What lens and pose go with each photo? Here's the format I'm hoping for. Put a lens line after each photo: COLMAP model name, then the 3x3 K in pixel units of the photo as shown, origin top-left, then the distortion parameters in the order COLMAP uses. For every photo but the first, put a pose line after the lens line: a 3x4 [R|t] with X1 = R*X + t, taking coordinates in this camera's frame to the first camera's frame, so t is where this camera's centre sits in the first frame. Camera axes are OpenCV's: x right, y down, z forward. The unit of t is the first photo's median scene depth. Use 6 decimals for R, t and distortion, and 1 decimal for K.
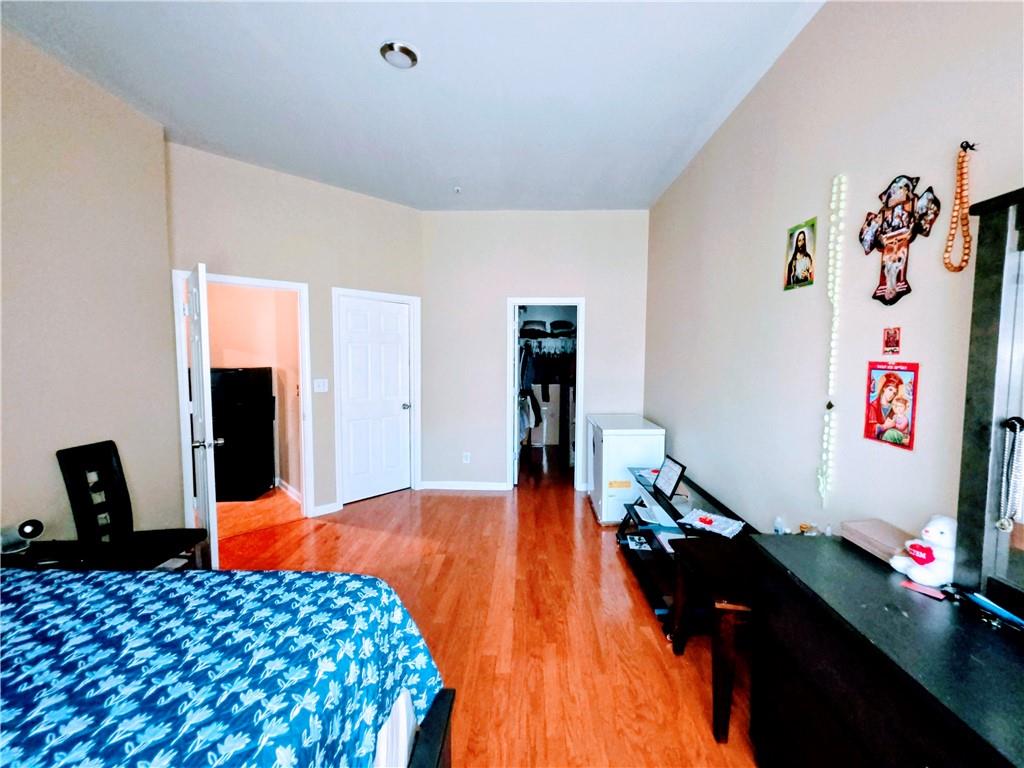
lens RADIAL K [[415.5, 0, 512.9], [0, 415.5, 382.8], [0, 0, 1]] dist [0.001063, 0.000089]
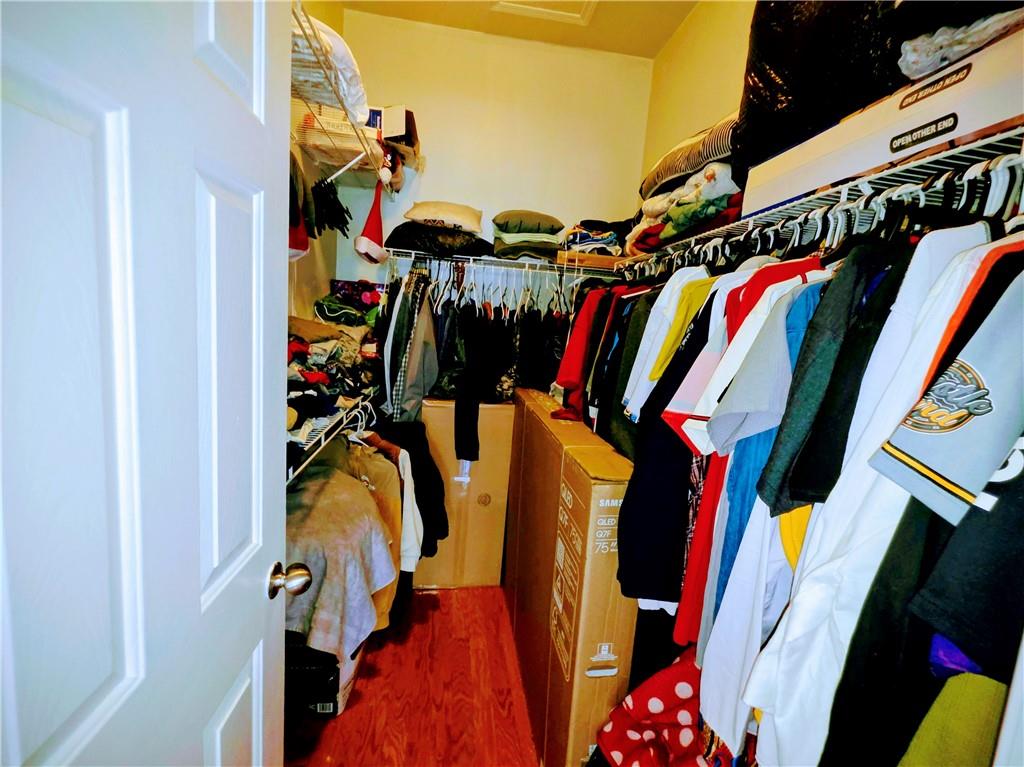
lens RADIAL K [[415.5, 0, 511.2], [0, 415.5, 378.6], [0, 0, 1]] dist [0.001063, 0.000089]
pose [[0.983478, 0.055835, 0.172203, 0.054967], [-0.067075, 0.995933, 0.060153, -0.035971], [-0.168144, -0.070710, 0.983223, 0.685299]]
